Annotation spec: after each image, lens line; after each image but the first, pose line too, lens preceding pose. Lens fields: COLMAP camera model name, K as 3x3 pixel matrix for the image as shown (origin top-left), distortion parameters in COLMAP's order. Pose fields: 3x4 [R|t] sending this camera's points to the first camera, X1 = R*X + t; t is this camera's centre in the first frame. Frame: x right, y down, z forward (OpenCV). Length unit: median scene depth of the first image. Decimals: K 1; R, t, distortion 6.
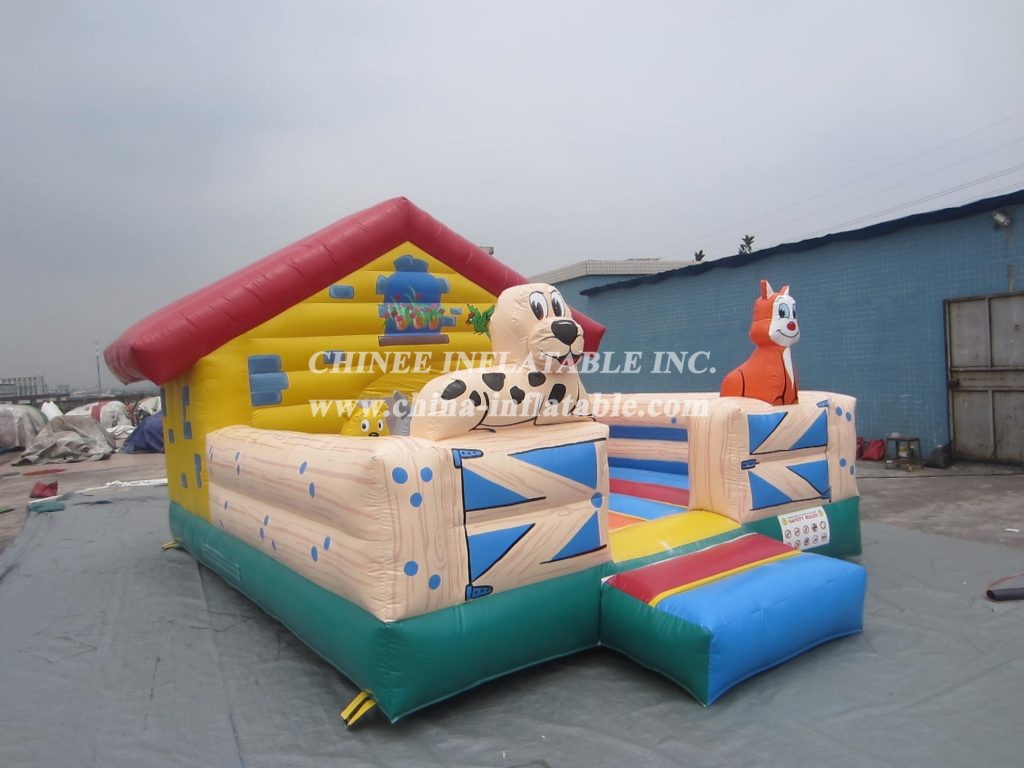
lens RADIAL K [[732.0, 0, 522.2], [0, 732.0, 376.7], [0, 0, 1]] dist [-0.028950, 0.002981]
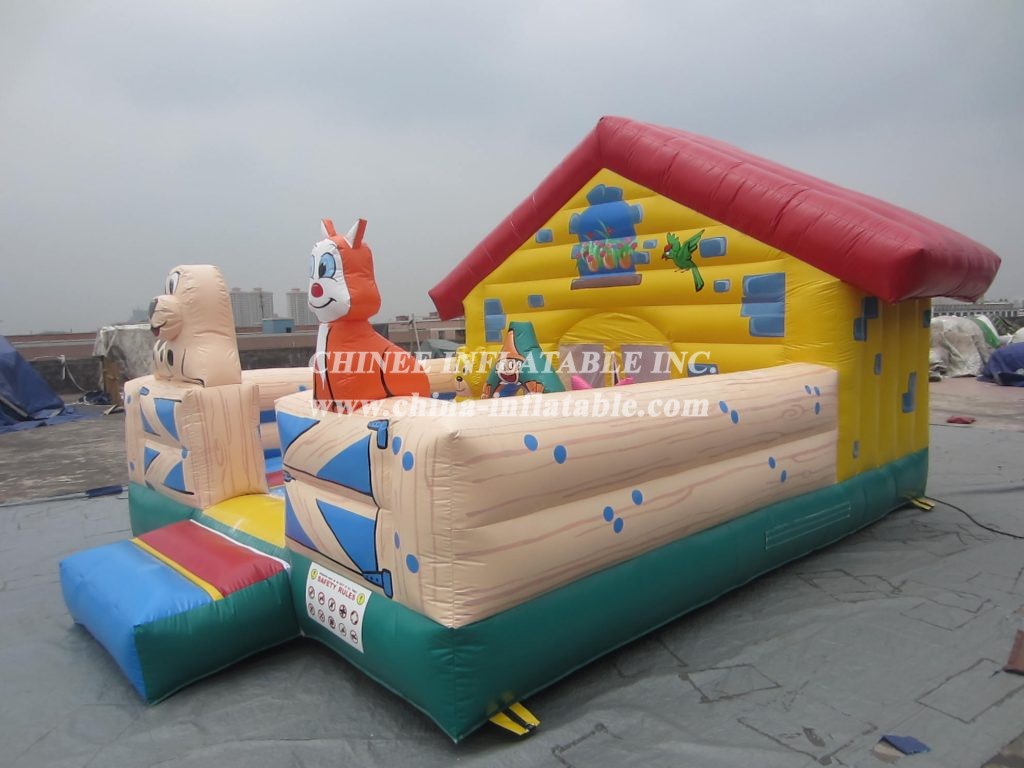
lens RADIAL K [[742.4, 0, 512.0], [0, 742.4, 384.0], [0, 0, 1]] dist [-0.011411, -0.004299]
pose [[0.138915, 0.138239, -0.980608, 1.047797], [0.007366, 0.990037, 0.140611, -0.078620], [0.990277, -0.026756, 0.136513, 1.087279]]
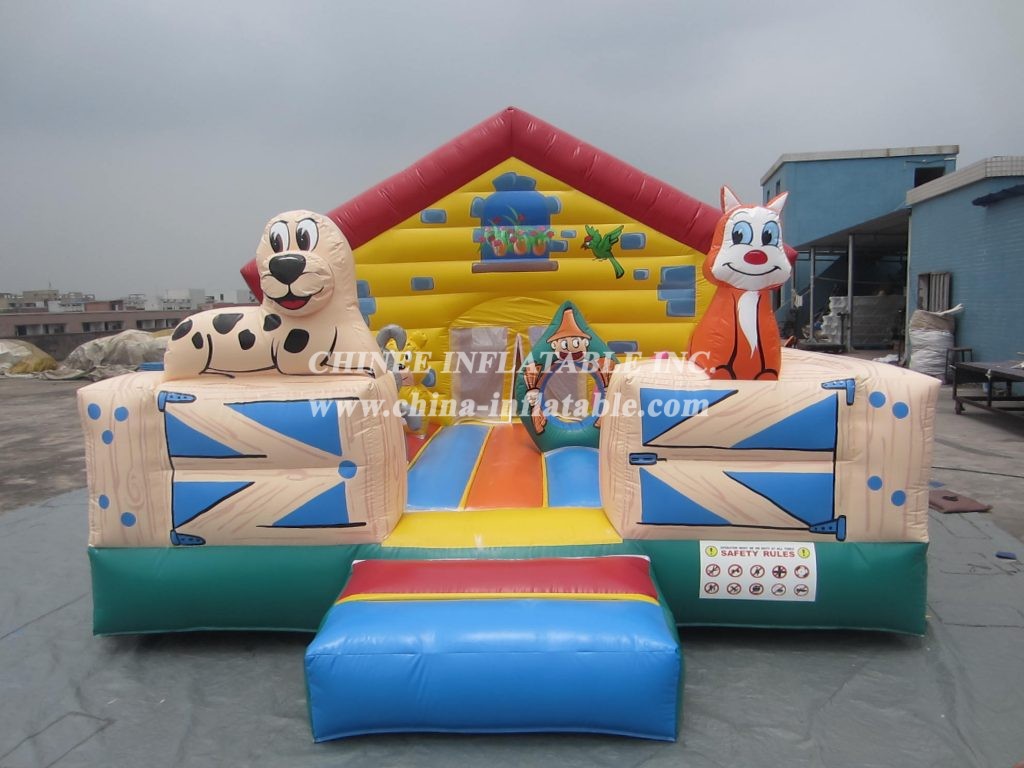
lens RADIAL K [[742.4, 0, 512.0], [0, 742.4, 384.0], [0, 0, 1]] dist [-0.011411, -0.004299]
pose [[0.793331, 0.105763, -0.599533, 0.604288], [-0.032530, 0.990752, 0.131731, -0.038688], [0.607921, -0.085004, 0.789434, 0.356407]]
